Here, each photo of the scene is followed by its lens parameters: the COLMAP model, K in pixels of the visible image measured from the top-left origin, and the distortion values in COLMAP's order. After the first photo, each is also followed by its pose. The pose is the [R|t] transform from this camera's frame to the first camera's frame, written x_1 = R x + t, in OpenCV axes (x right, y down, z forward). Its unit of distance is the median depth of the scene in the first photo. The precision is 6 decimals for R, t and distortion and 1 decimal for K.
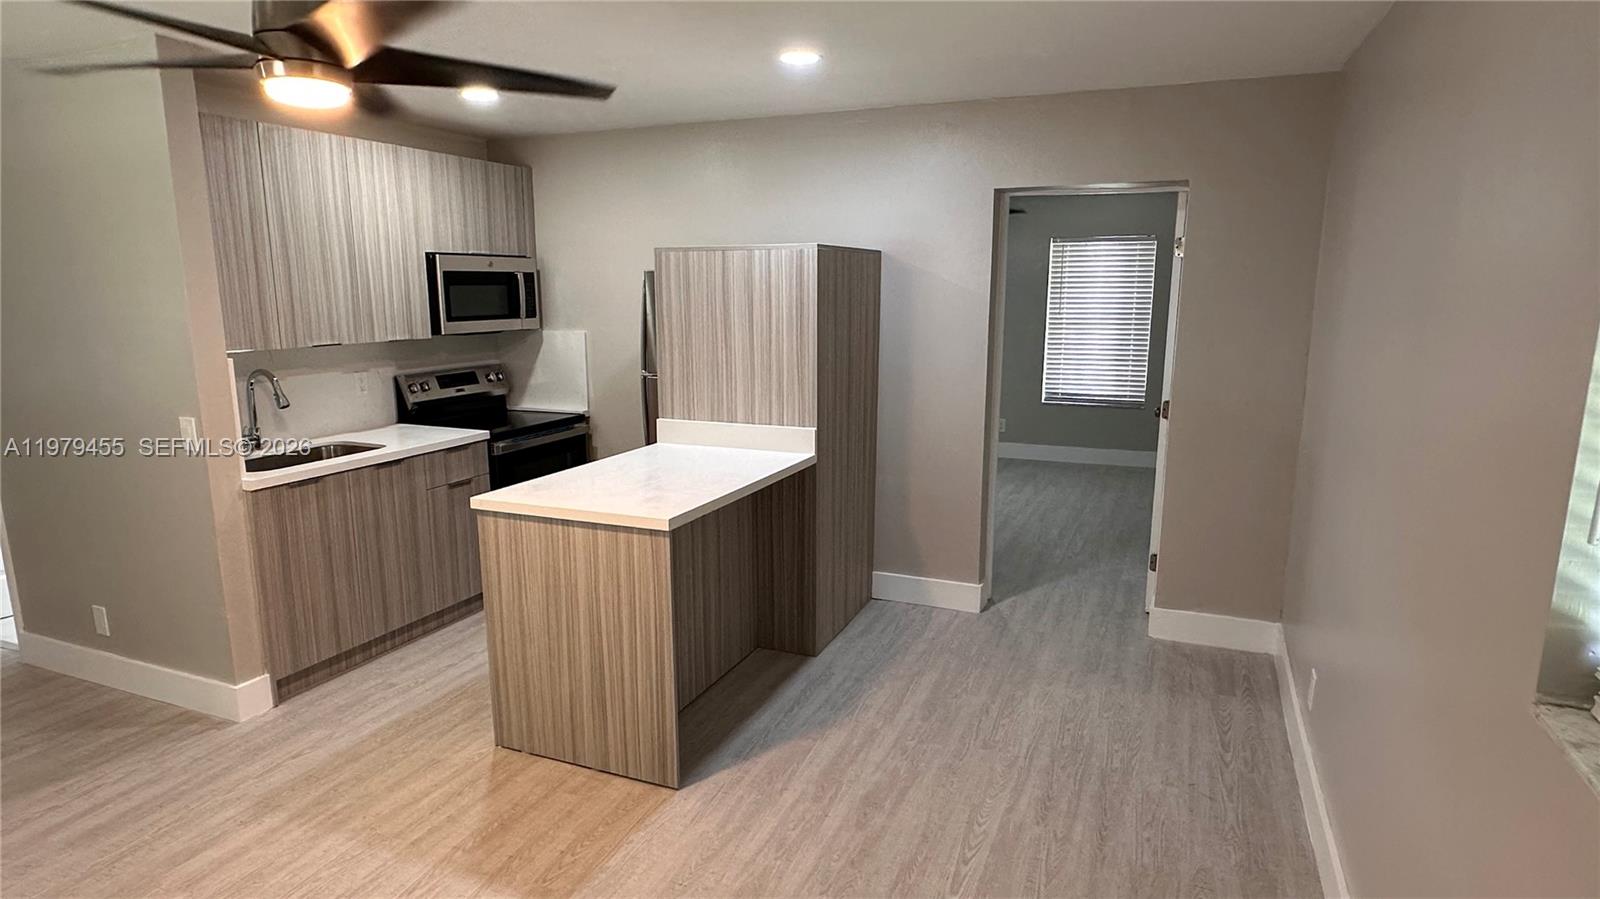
lens RADIAL K [[908.1, 0, 798.2], [0, 908.1, 459.8], [0, 0, 1]] dist [-0.000495, 0.000779]
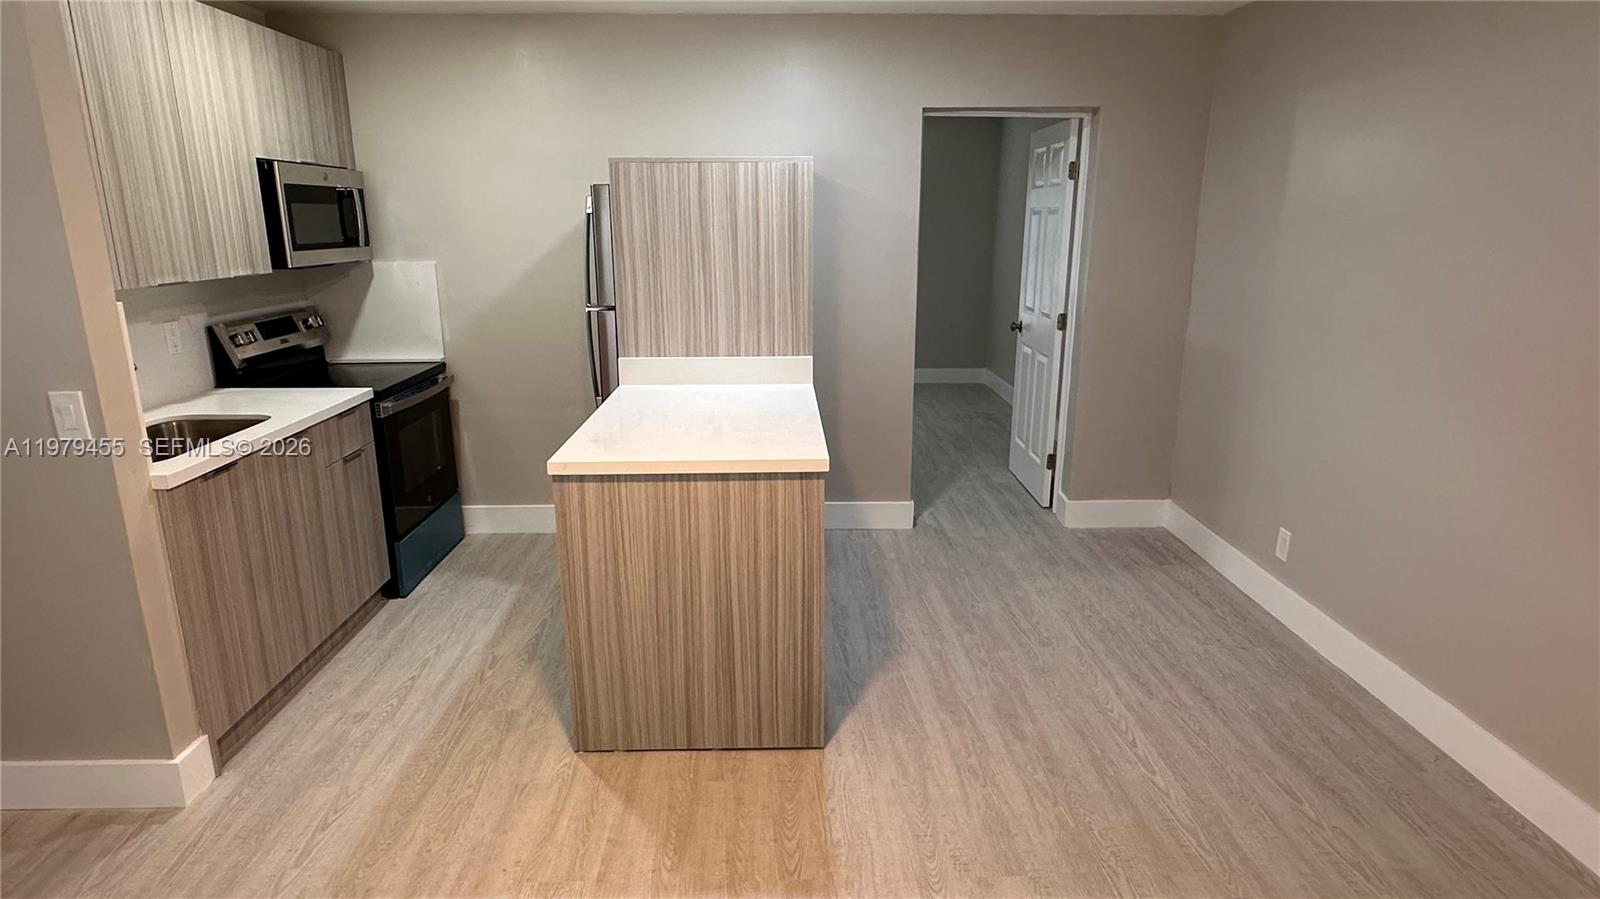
lens RADIAL K [[908.1, 0, 797.8], [0, 908.1, 459.2], [0, 0, 1]] dist [-0.000495, 0.000779]
pose [[0.909647, -0.106078, 0.401609, -0.387830], [0.078123, 0.993279, 0.085408, -0.010042], [-0.407969, -0.046316, 0.911820, 0.134624]]
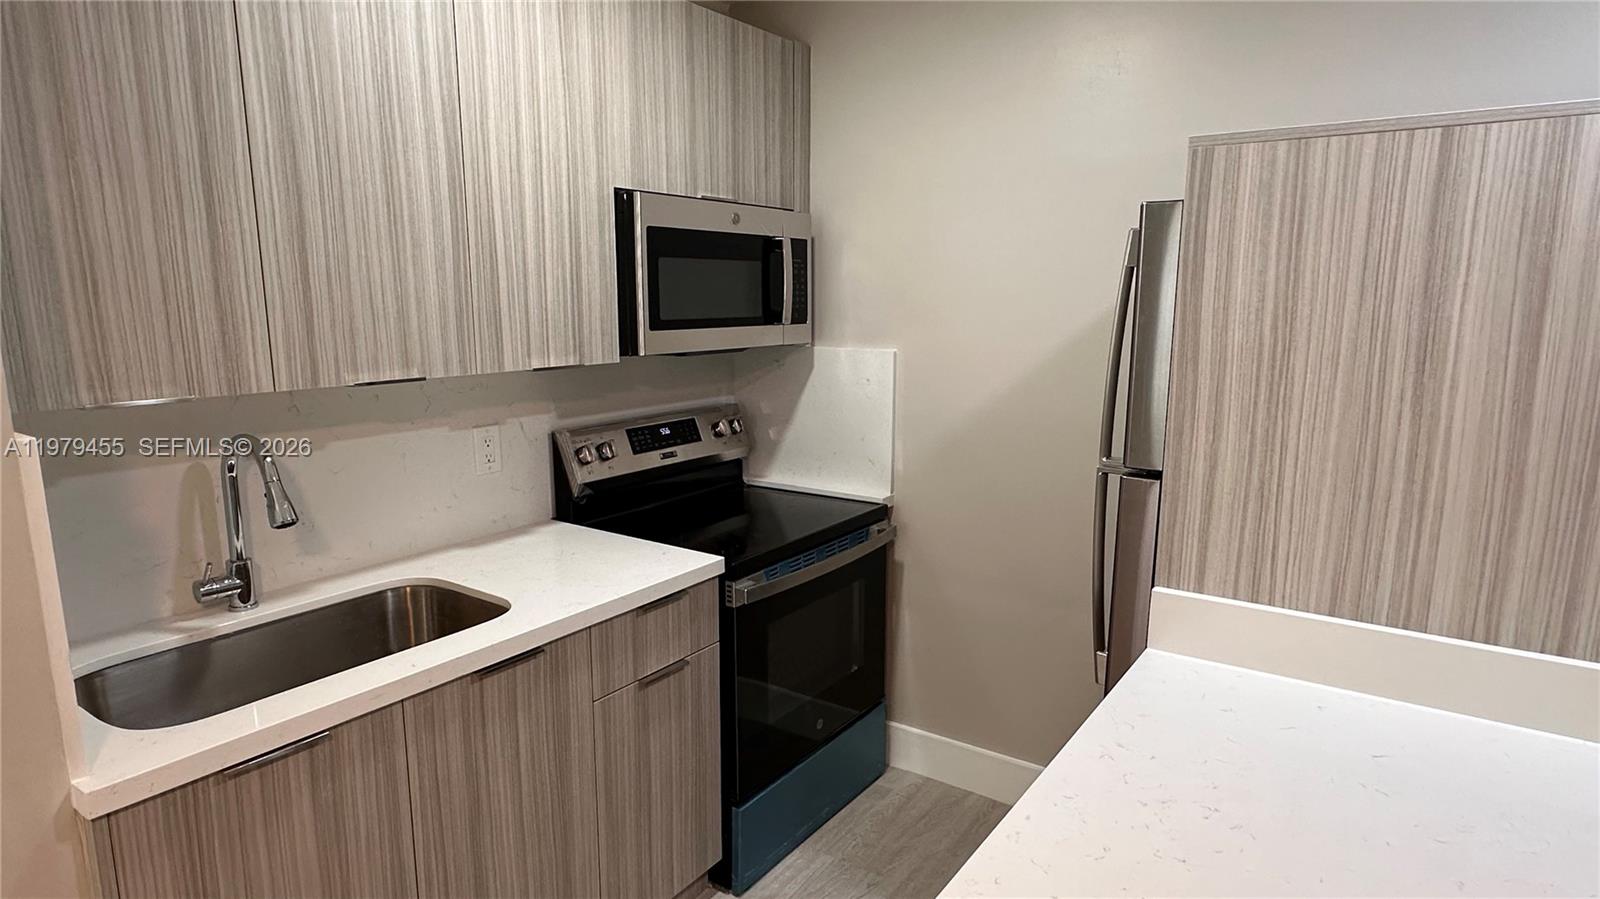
lens RADIAL K [[908.1, 0, 801.0], [0, 908.1, 465.1], [0, 0, 1]] dist [-0.000495, 0.000779]
pose [[0.979469, 0.041977, -0.197174, -0.245804], [-0.042262, 0.999103, 0.002766, -0.099235], [0.197113, 0.005624, 0.980365, 0.634532]]
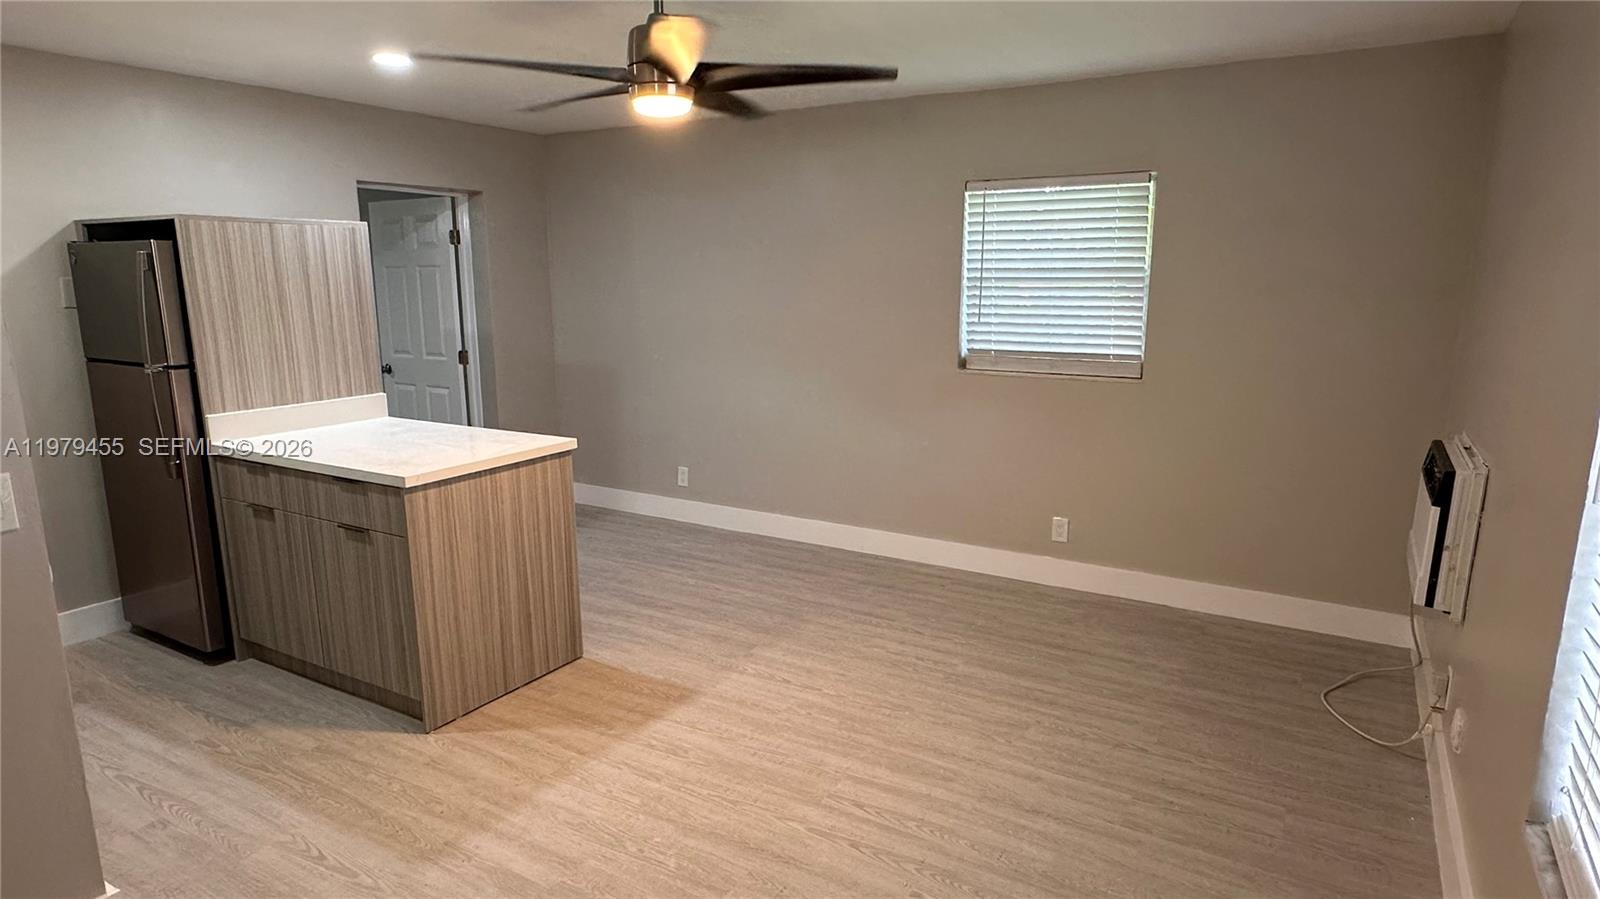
lens RADIAL K [[908.1, 0, 800.7], [0, 908.1, 456.6], [0, 0, 1]] dist [-0.000495, 0.000779]
pose [[0.131324, -0.193813, 0.972209, -0.989673], [0.190854, 0.967299, 0.167054, -0.047319], [-0.972794, 0.163612, 0.164019, 0.347765]]
